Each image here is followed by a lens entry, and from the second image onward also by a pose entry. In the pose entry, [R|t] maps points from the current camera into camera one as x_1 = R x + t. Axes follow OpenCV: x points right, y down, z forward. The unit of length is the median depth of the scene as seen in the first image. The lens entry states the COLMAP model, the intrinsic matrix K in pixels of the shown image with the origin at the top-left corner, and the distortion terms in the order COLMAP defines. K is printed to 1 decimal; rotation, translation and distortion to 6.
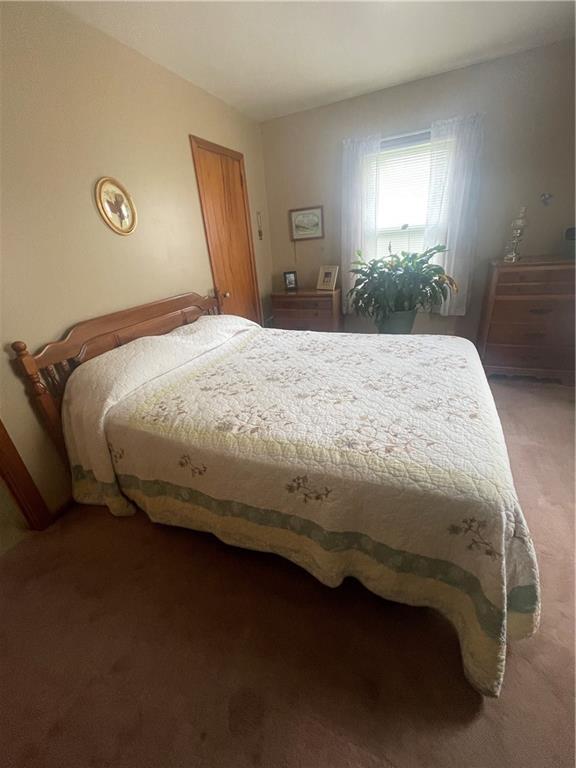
lens RADIAL K [[309.3, 0, 290.5], [0, 309.3, 379.1], [0, 0, 1]] dist [0.000333, 0.000139]
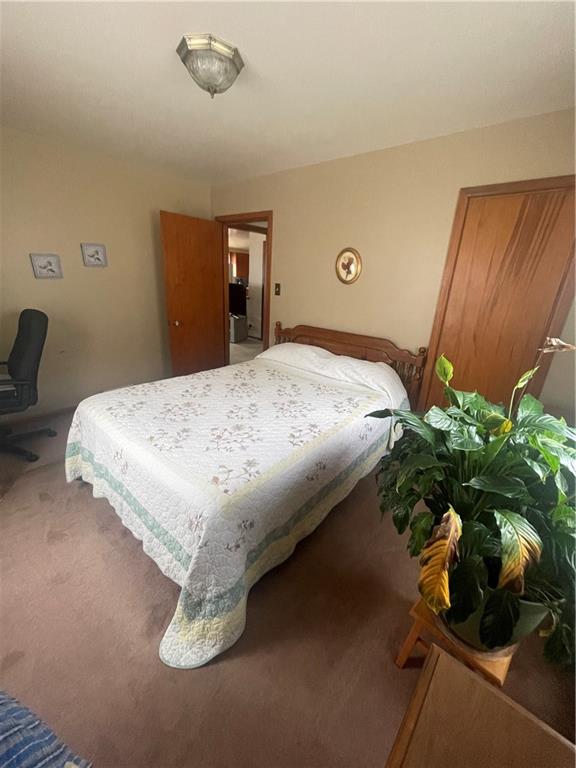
lens RADIAL K [[309.3, 0, 290.5], [0, 309.3, 379.1], [0, 0, 1]] dist [0.000333, 0.000139]
pose [[-0.293754, 0.366283, -0.882919, 1.113428], [-0.413855, 0.783875, 0.462887, -0.755787], [0.861646, 0.501375, -0.078678, 1.234738]]
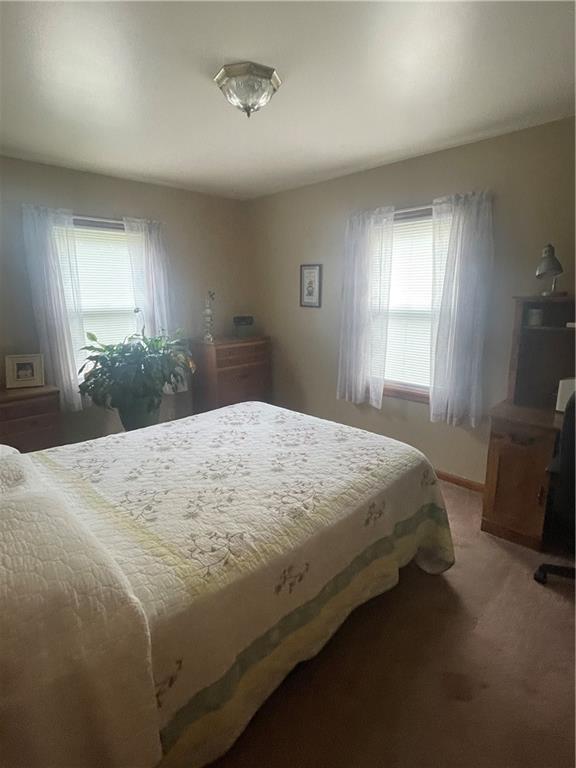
lens RADIAL K [[396.1, 0, 288.0], [0, 396.1, 384.0], [0, 0, 1]] dist [0.004037, 0.000177]
pose [[0.368562, -0.130495, 0.920398, -0.925340], [0.358962, 0.933282, -0.011420, -0.151239], [-0.857501, 0.334597, 0.390815, 0.304758]]
